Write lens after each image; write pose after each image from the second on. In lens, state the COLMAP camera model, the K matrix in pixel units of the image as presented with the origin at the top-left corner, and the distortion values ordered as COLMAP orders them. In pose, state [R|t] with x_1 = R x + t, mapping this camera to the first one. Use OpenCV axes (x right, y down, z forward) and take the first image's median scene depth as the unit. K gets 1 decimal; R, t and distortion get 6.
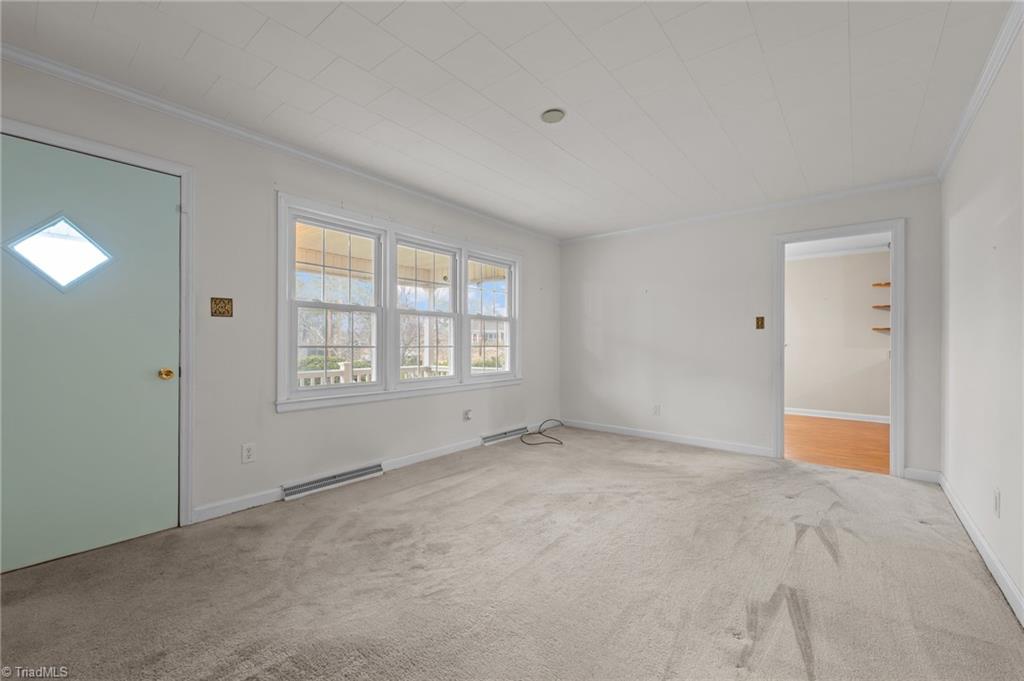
lens RADIAL K [[418.5, 0, 510.3], [0, 418.5, 341.7], [0, 0, 1]] dist [0.002652, -0.001032]
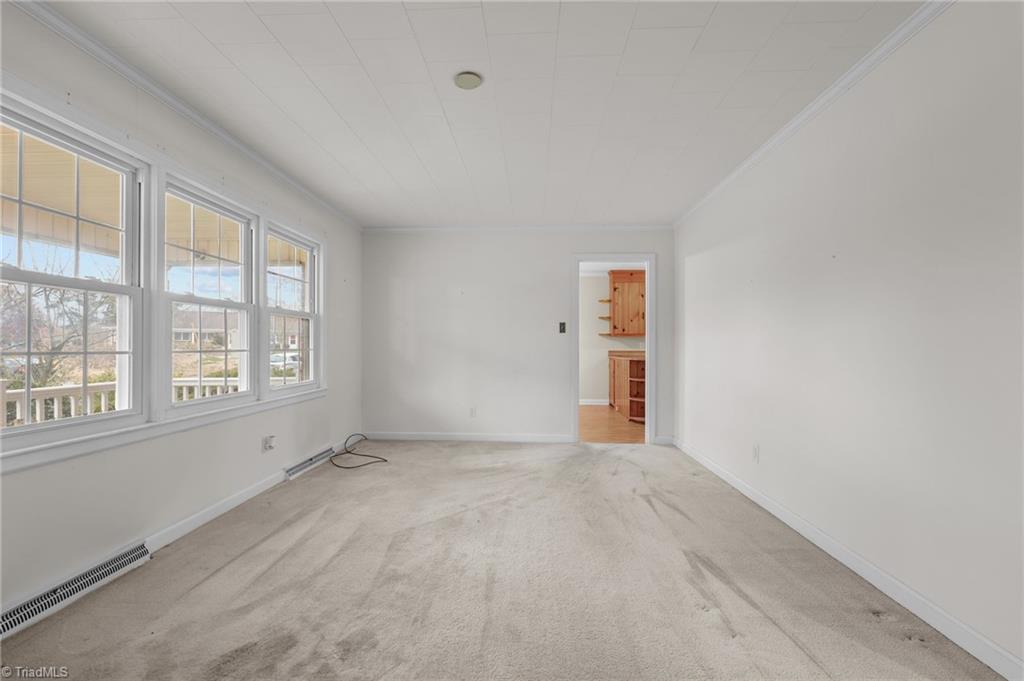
lens RADIAL K [[418.5, 0, 512.1], [0, 418.5, 343.9], [0, 0, 1]] dist [0.002652, -0.001032]
pose [[0.803551, 0.000724, 0.595235, -0.248107], [-0.001719, 0.999998, 0.001105, -0.001555], [-0.595233, -0.001911, 0.803551, 0.191582]]
